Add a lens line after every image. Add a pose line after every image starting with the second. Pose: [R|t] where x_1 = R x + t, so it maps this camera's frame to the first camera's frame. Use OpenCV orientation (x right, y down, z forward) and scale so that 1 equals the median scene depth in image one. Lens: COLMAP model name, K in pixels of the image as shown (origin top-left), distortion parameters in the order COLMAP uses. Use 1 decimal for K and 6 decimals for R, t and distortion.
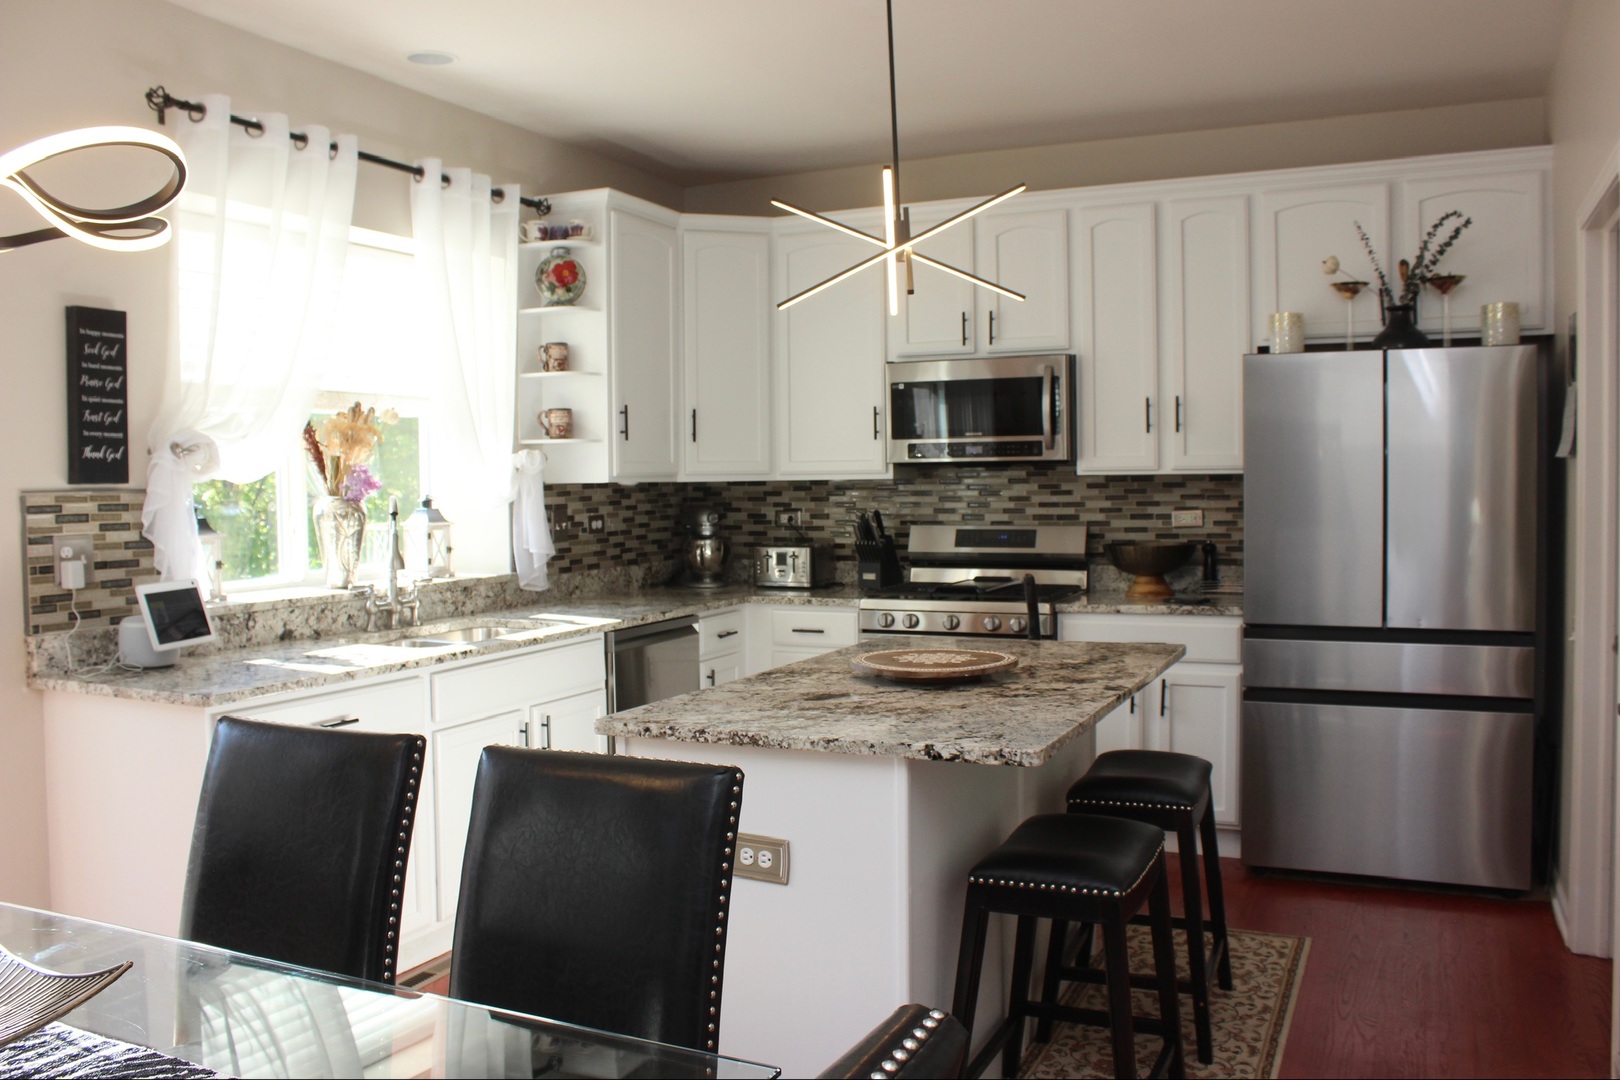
lens RADIAL K [[1370.9, 0, 809.9], [0, 1370.9, 538.1], [0, 0, 1]] dist [-0.123431, -0.003967]
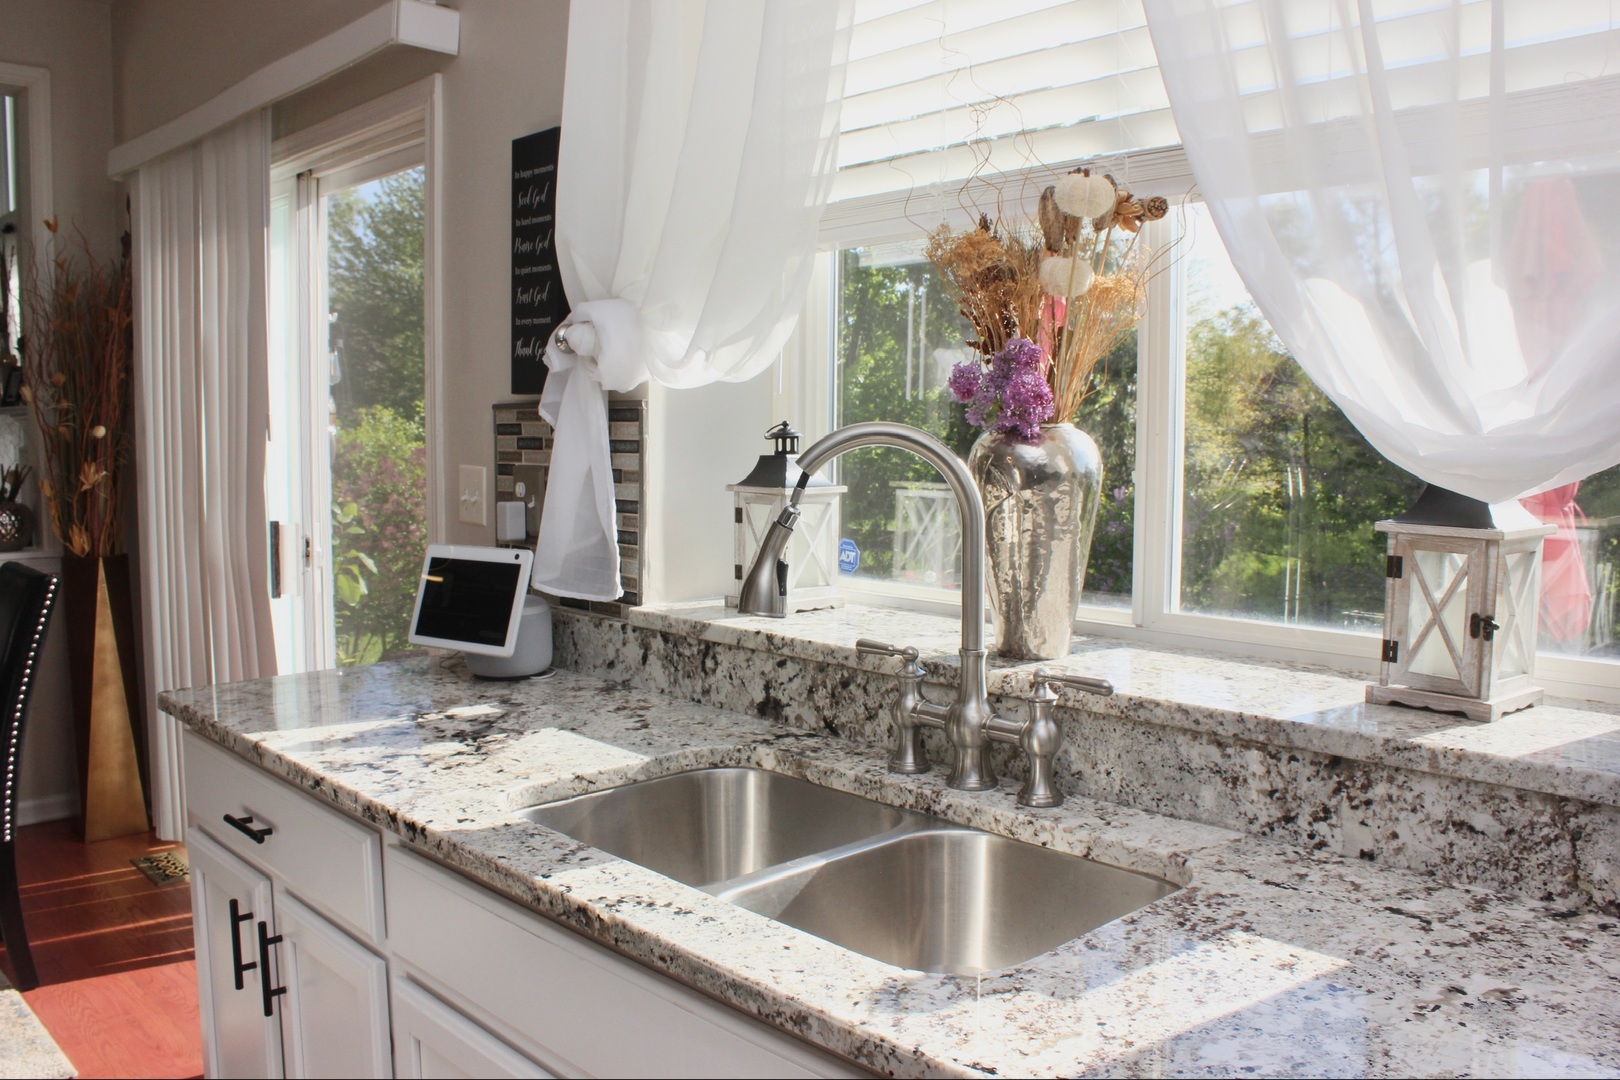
lens RADIAL K [[1370.9, 0, 810.2], [0, 1370.9, 538.2], [0, 0, 1]] dist [-0.123431, -0.003967]
pose [[-0.397715, 0.078417, -0.914152, 0.044751], [-0.041700, 0.993767, 0.103388, -0.039056], [0.916561, 0.079239, -0.391966, 1.201078]]
